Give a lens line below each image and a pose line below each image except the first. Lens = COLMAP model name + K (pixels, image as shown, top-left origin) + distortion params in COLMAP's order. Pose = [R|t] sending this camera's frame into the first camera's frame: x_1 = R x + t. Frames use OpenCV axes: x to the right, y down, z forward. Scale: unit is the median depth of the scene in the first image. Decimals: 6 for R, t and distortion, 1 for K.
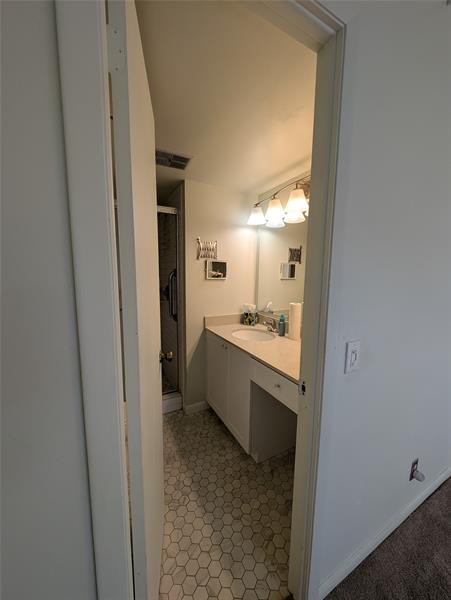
lens RADIAL K [[225.6, 0, 226.4], [0, 225.6, 301.0], [0, 0, 1]] dist [0.003271, 0.000062]
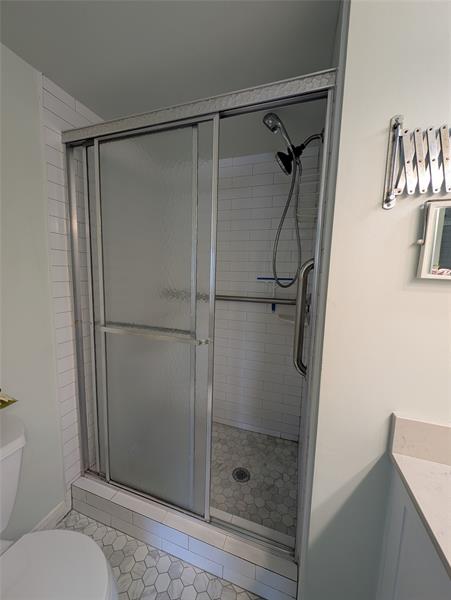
lens RADIAL K [[225.6, 0, 225.5], [0, 225.6, 298.6], [0, 0, 1]] dist [0.003271, 0.000062]
pose [[0.695242, 0.084679, -0.713770, -0.054043], [-0.100350, 0.994746, 0.020268, -0.054948], [0.711736, 0.057536, 0.700087, 0.656764]]
